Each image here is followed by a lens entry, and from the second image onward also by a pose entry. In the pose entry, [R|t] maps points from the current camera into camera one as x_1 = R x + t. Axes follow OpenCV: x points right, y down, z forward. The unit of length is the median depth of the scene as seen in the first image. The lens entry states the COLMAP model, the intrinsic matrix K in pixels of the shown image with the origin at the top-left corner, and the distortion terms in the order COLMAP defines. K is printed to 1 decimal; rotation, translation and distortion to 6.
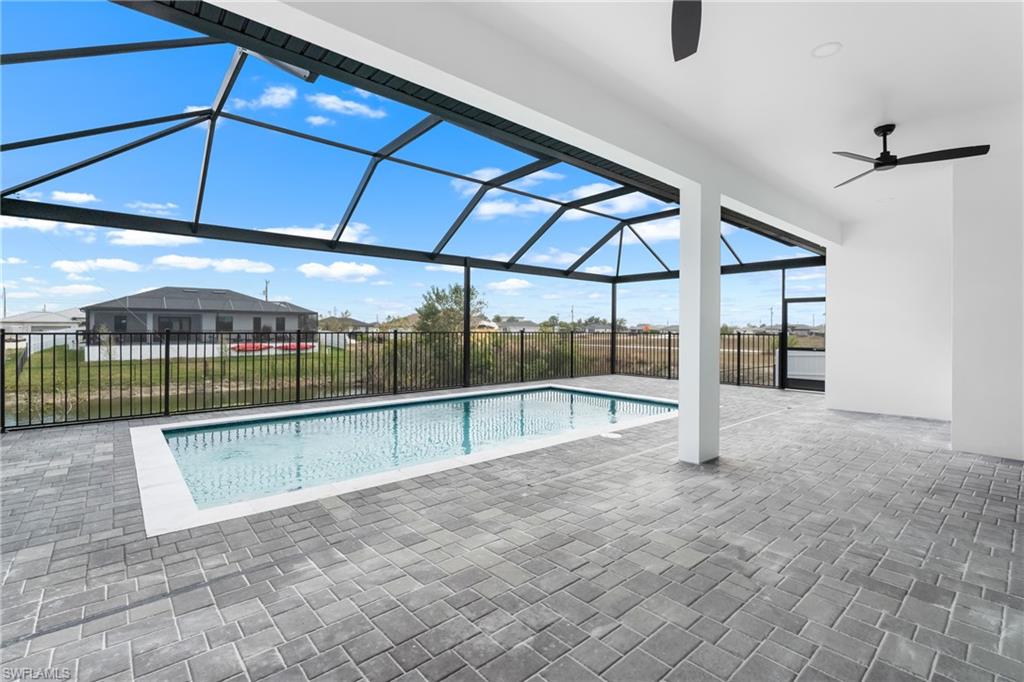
lens RADIAL K [[467.8, 0, 515.6], [0, 467.8, 327.9], [0, 0, 1]] dist [-0.007730, -0.000070]
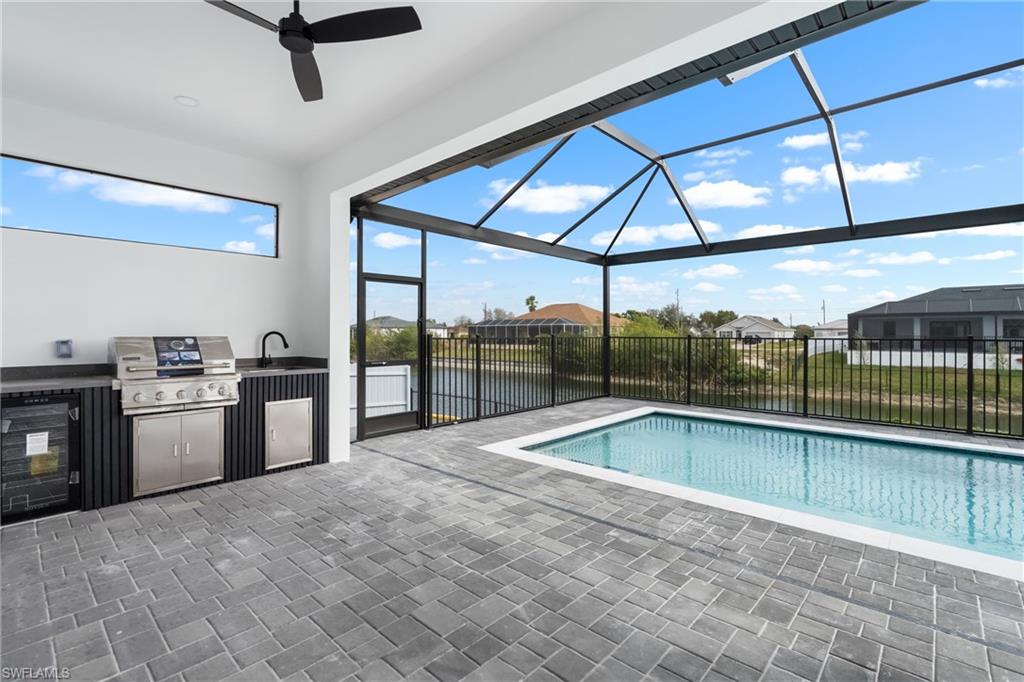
lens RADIAL K [[467.8, 0, 503.1], [0, 467.8, 336.4], [0, 0, 1]] dist [-0.007730, -0.000070]
pose [[0.098823, 0.004335, -0.995096, 0.240308], [0.001043, 0.999990, 0.004459, 0.000391], [0.995104, -0.001478, 0.098818, 0.210043]]
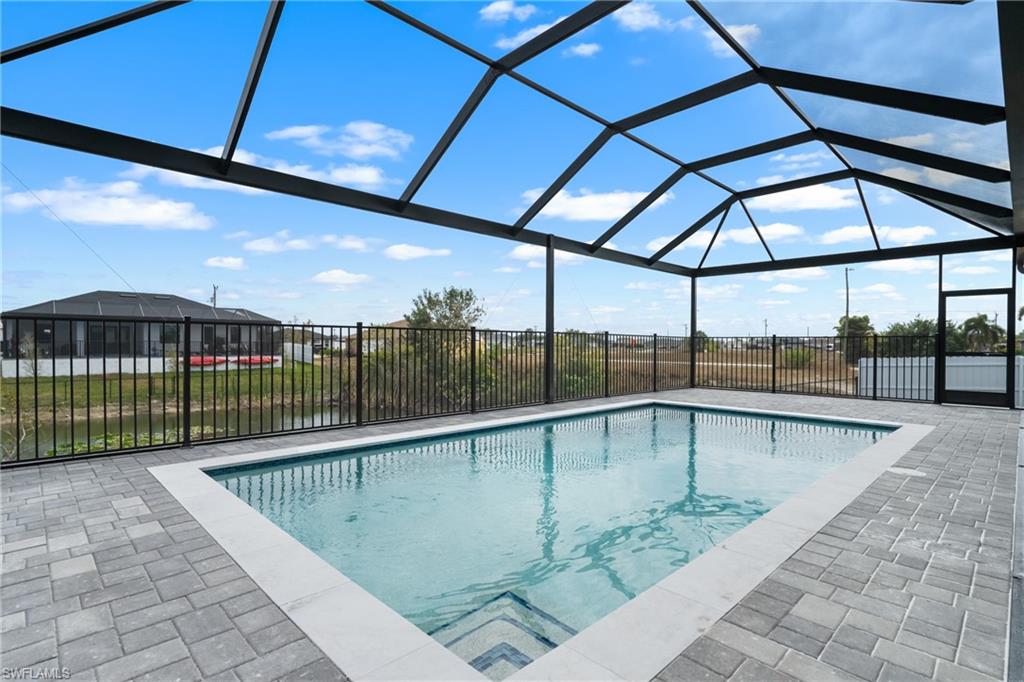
lens RADIAL K [[506.0, 0, 505.5], [0, 506.0, 348.0], [0, 0, 1]] dist [-0.005283, 0.001041]
pose [[0.998843, -0.000240, 0.048086, -0.180328], [-0.000304, 0.999936, 0.011297, 0.020887], [-0.048086, -0.011299, 0.998779, 0.140929]]
